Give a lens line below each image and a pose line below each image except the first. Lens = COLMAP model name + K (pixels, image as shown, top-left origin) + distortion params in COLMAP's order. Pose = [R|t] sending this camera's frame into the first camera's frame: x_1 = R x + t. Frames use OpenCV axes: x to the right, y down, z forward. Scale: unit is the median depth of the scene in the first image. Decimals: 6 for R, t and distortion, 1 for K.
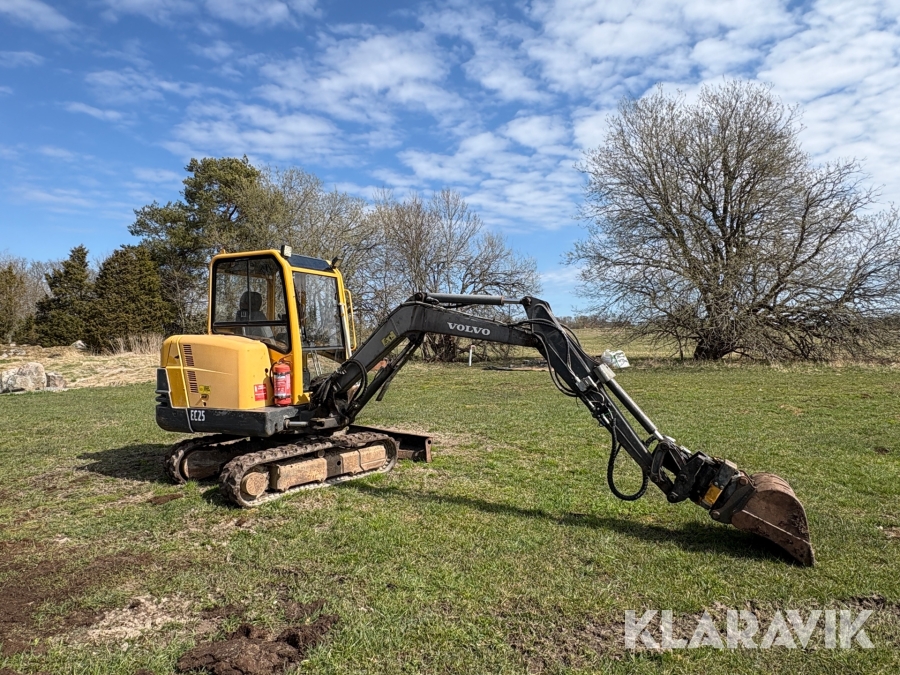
lens RADIAL K [[546.6, 0, 448.8], [0, 546.6, 336.8], [0, 0, 1]] dist [0.000497, 0.000847]
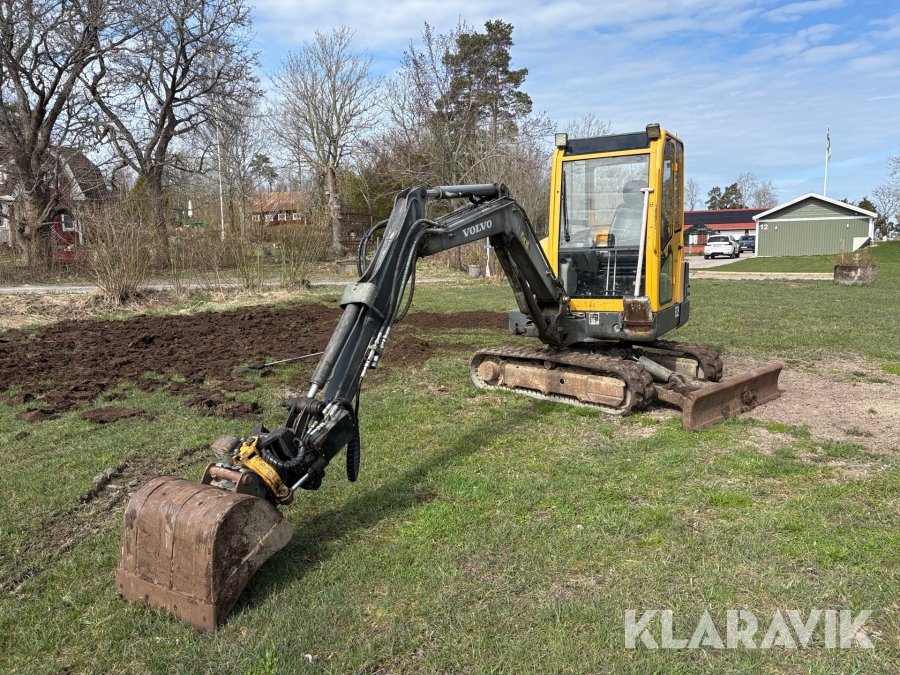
lens RADIAL K [[680.3, 0, 450.0], [0, 680.3, 337.5], [0, 0, 1]] dist [0.058895, -0.055649]
pose [[-0.112361, 0.149221, -0.982399, 0.209561], [0.030896, 0.988707, 0.146645, -0.000993], [0.993187, -0.013875, -0.115702, 0.225074]]
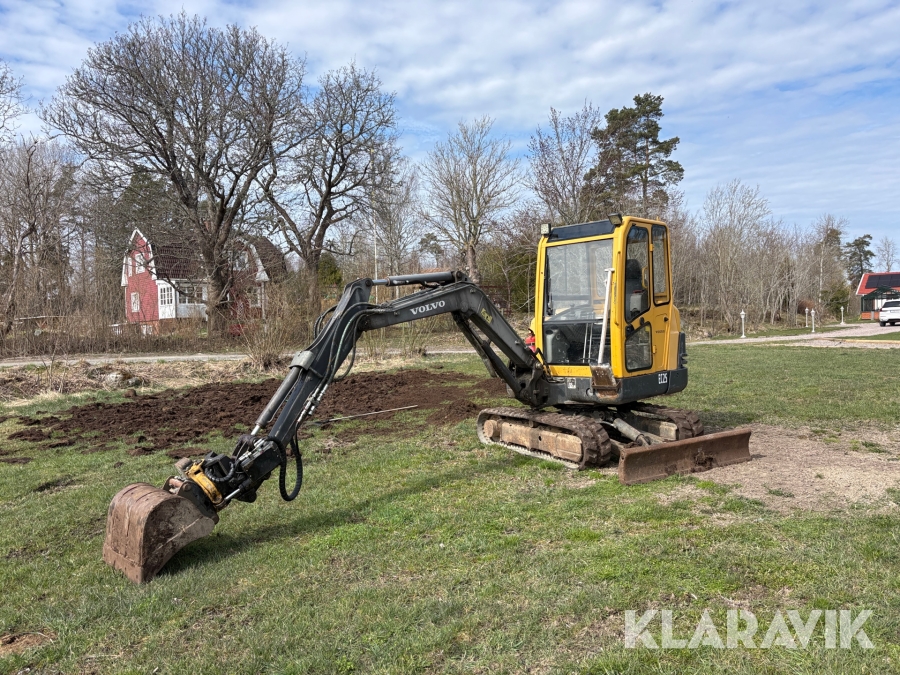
lens RADIAL K [[679.0, 0, 443.8], [0, 679.0, 340.4], [0, 0, 1]] dist [0.071931, -0.077281]
pose [[-0.354577, 0.054356, -0.933446, 0.237686], [0.045284, 0.998136, 0.040921, -0.000997], [0.933930, -0.027761, -0.356377, 0.304109]]
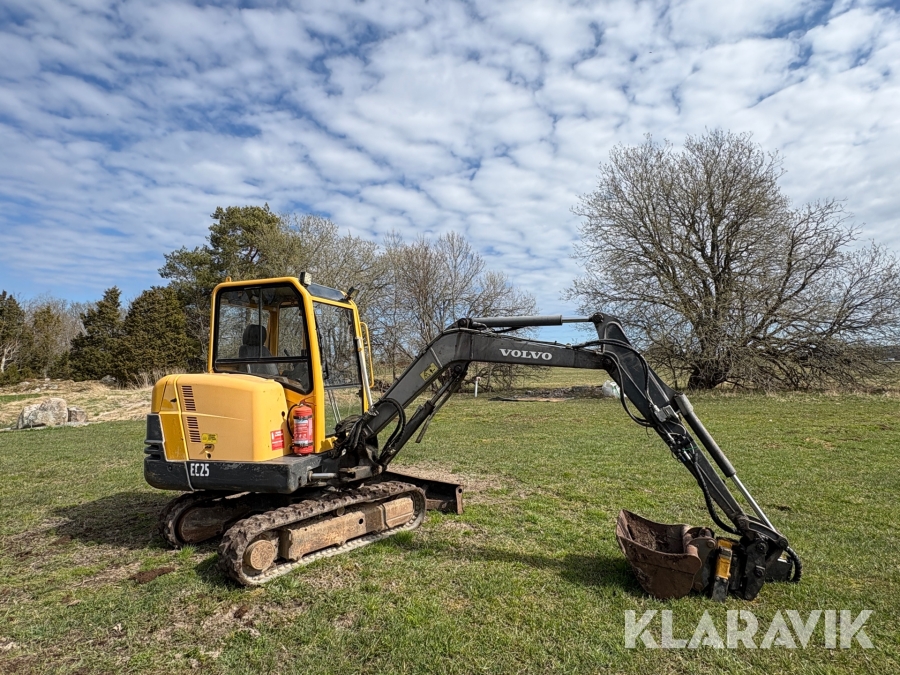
lens RADIAL K [[494.3, 0, 450.0], [0, 494.3, 337.5], [0, 0, 1]] dist [0.001708, -0.000304]
pose [[0.999972, -0.007436, 0.000454, -0.013996], [0.007449, 0.998045, -0.062058, -0.002159], [0.000009, 0.062060, 0.998072, 0.048339]]
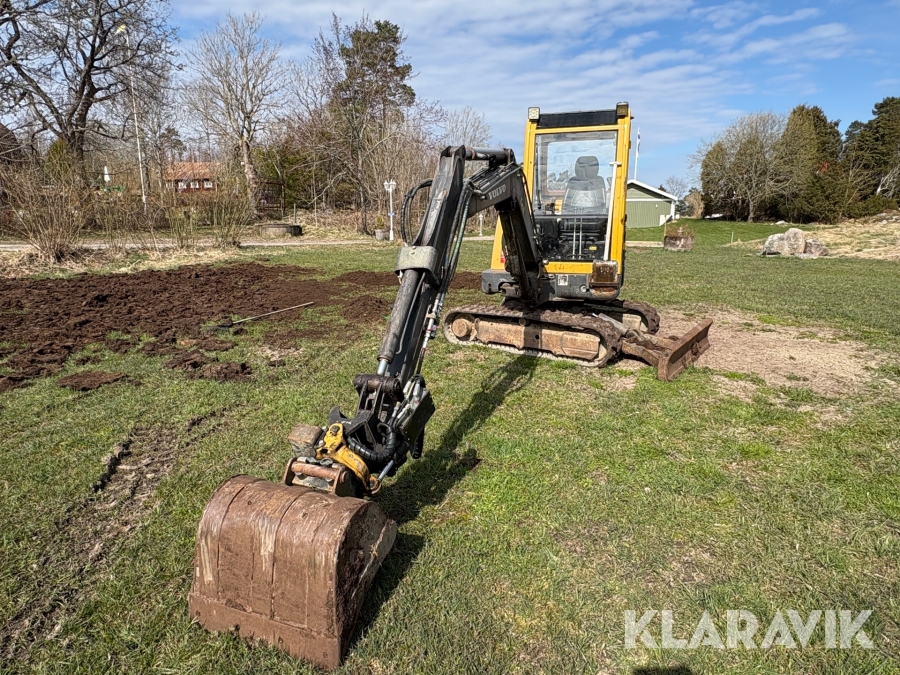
lens RADIAL K [[546.6, 0, 448.8], [0, 546.6, 336.8], [0, 0, 1]] dist [0.000497, 0.000847]
pose [[0.079550, 0.232764, -0.969274, 0.172670], [0.005103, 0.972248, 0.233897, 0.000609], [0.996818, -0.023553, 0.076155, 0.182520]]
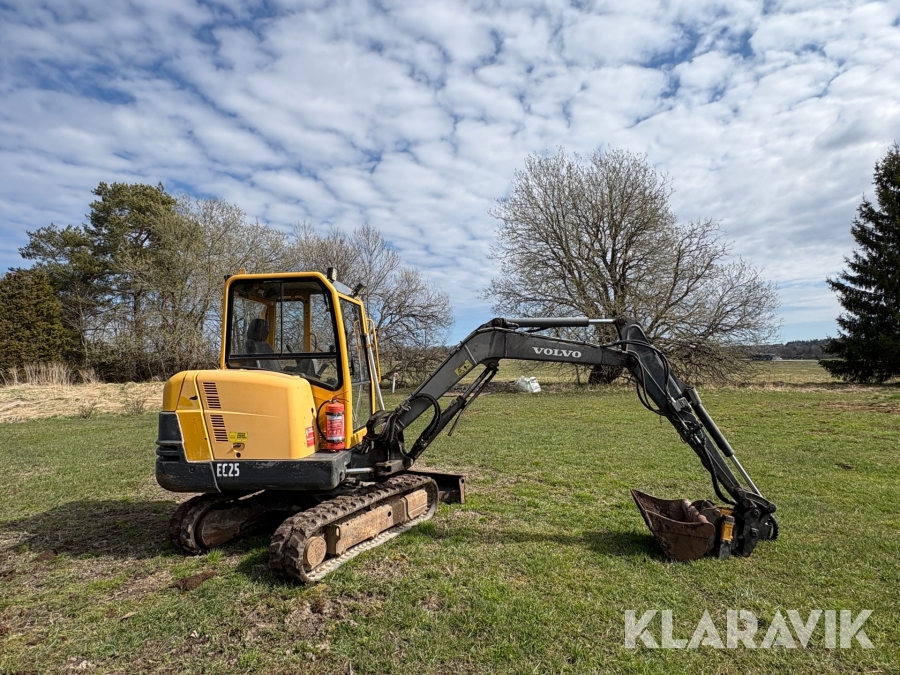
lens RADIAL K [[494.3, 0, 450.0], [0, 494.3, 337.5], [0, 0, 1]] dist [0.001708, -0.000304]
pose [[0.978548, 0.006943, 0.205903, -0.064371], [0.003943, 0.998618, -0.052410, -0.002749], [-0.205982, 0.052098, 0.977168, 0.043937]]
